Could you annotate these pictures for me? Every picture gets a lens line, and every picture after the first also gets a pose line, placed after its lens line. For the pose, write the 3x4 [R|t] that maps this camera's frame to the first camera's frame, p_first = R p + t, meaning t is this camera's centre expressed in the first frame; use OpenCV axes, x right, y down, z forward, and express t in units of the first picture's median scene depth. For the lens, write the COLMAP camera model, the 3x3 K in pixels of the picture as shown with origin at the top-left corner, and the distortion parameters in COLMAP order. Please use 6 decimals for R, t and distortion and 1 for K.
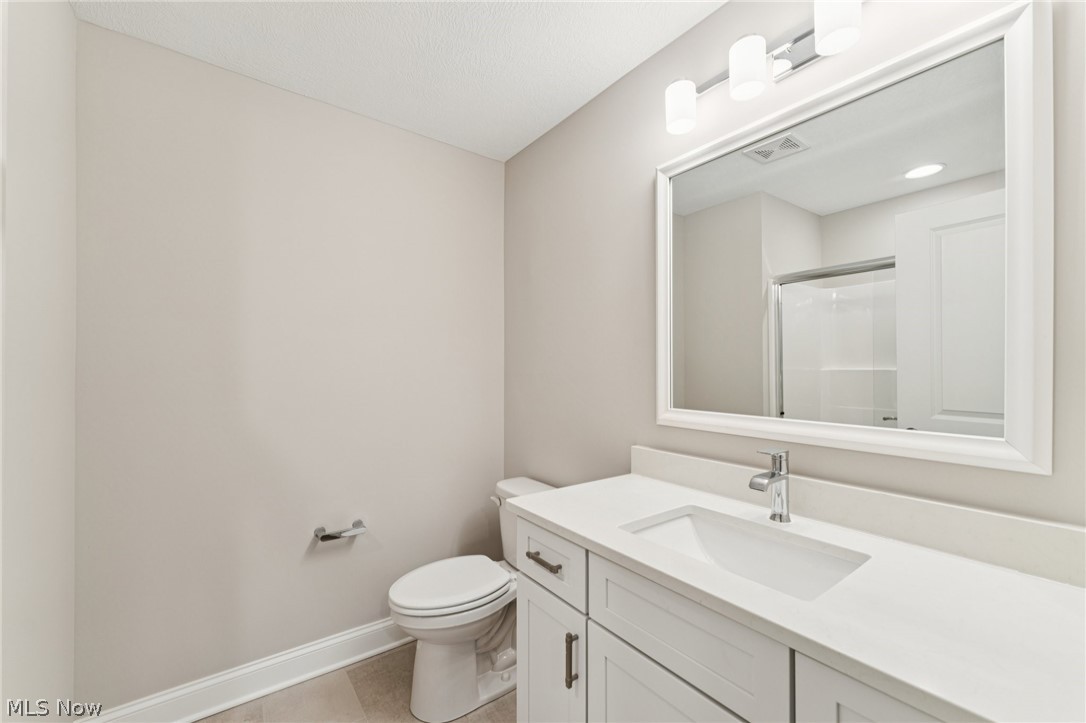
lens RADIAL K [[433.3, 0, 541.9], [0, 433.3, 367.8], [0, 0, 1]] dist [-0.006371, -0.000046]
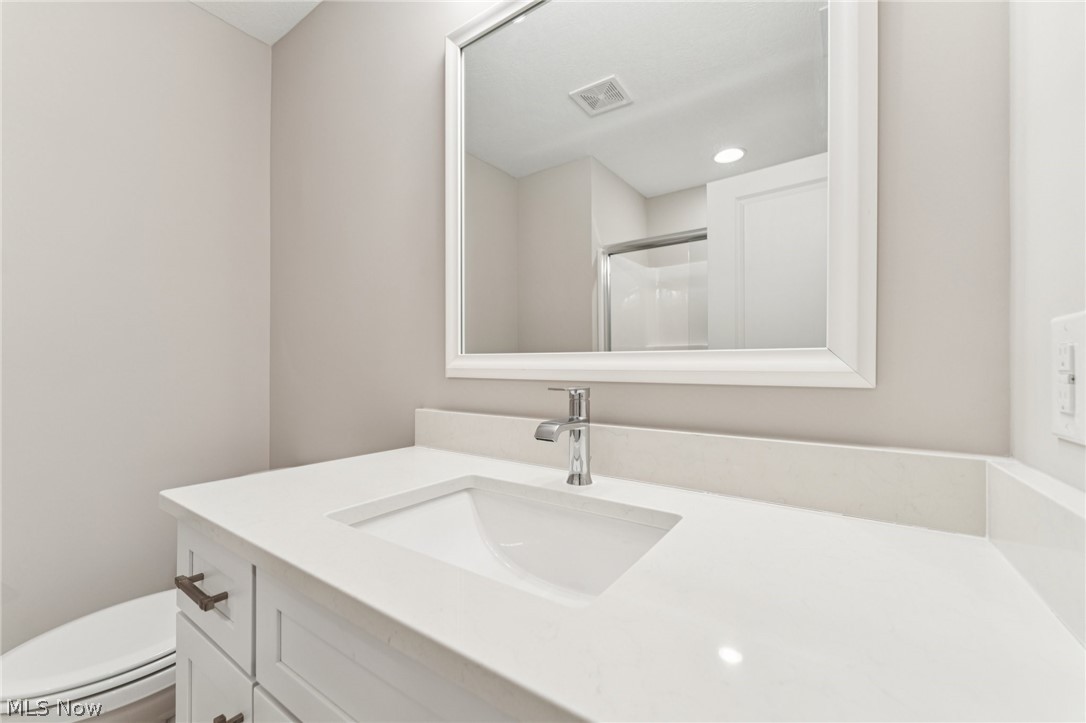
lens RADIAL K [[435.2, 0, 543.0], [0, 435.2, 361.5], [0, 0, 1]] dist [-0.000704, -0.000057]
pose [[0.946449, 0.005887, 0.322799, 0.224153], [-0.003687, 0.999966, -0.007425, 0.134392], [-0.322831, 0.005837, 0.946438, 0.281090]]
